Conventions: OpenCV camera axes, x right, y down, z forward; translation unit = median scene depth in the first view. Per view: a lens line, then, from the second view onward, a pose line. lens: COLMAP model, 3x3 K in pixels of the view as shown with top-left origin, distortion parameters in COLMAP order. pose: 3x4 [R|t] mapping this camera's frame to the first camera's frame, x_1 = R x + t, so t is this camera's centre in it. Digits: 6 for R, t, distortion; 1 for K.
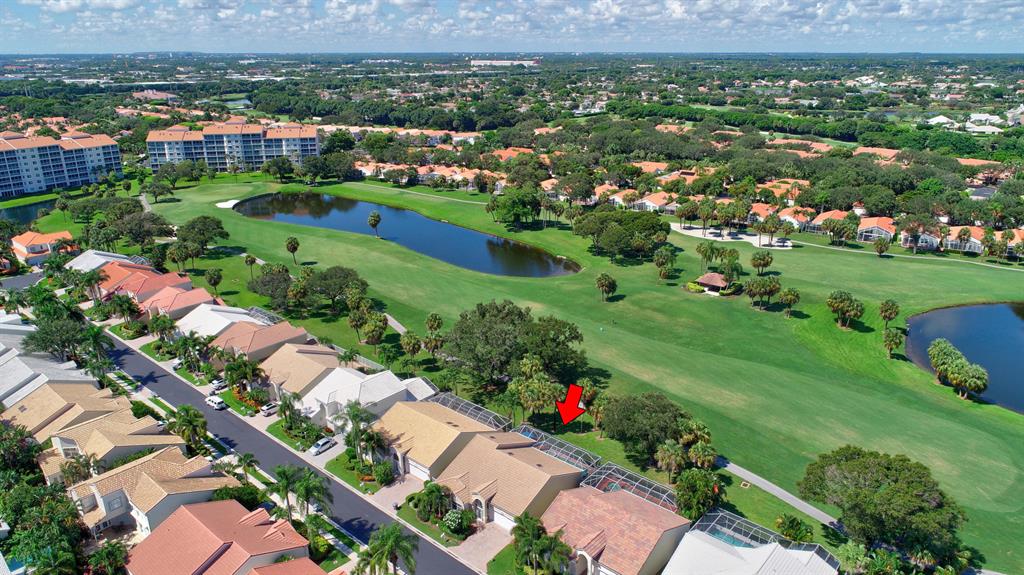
lens RADIAL K [[671.1, 0, 512.0], [0, 671.1, 287.5], [0, 0, 1]] dist [-0.000748, -0.001172]
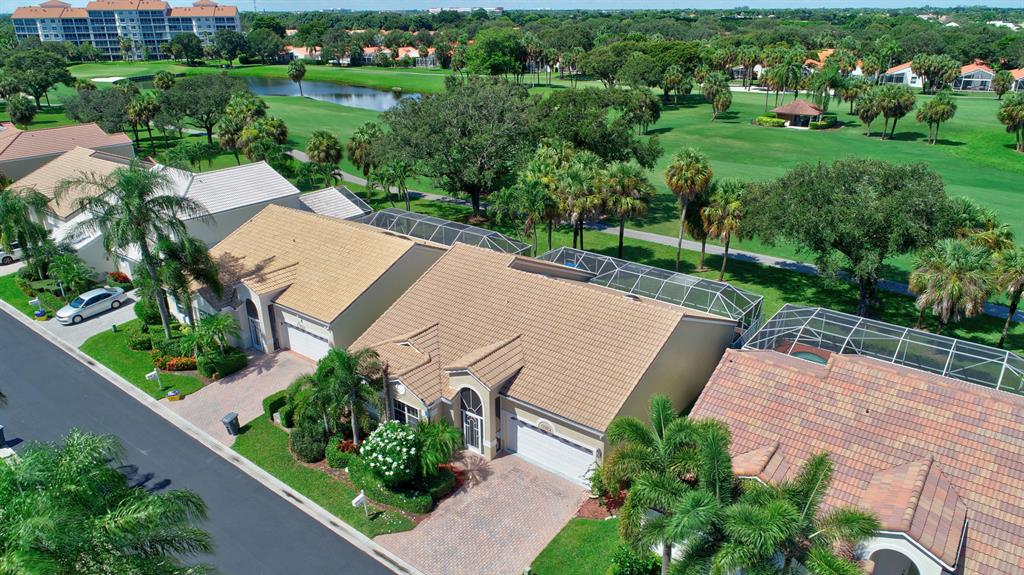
lens RADIAL K [[671.1, 0, 512.0], [0, 671.1, 287.5], [0, 0, 1]] dist [-0.000748, -0.001172]
pose [[0.998430, -0.023168, 0.051007, -0.014124], [0.020498, 0.998423, 0.052259, 0.078527], [-0.052138, -0.051131, 0.997330, 0.211803]]
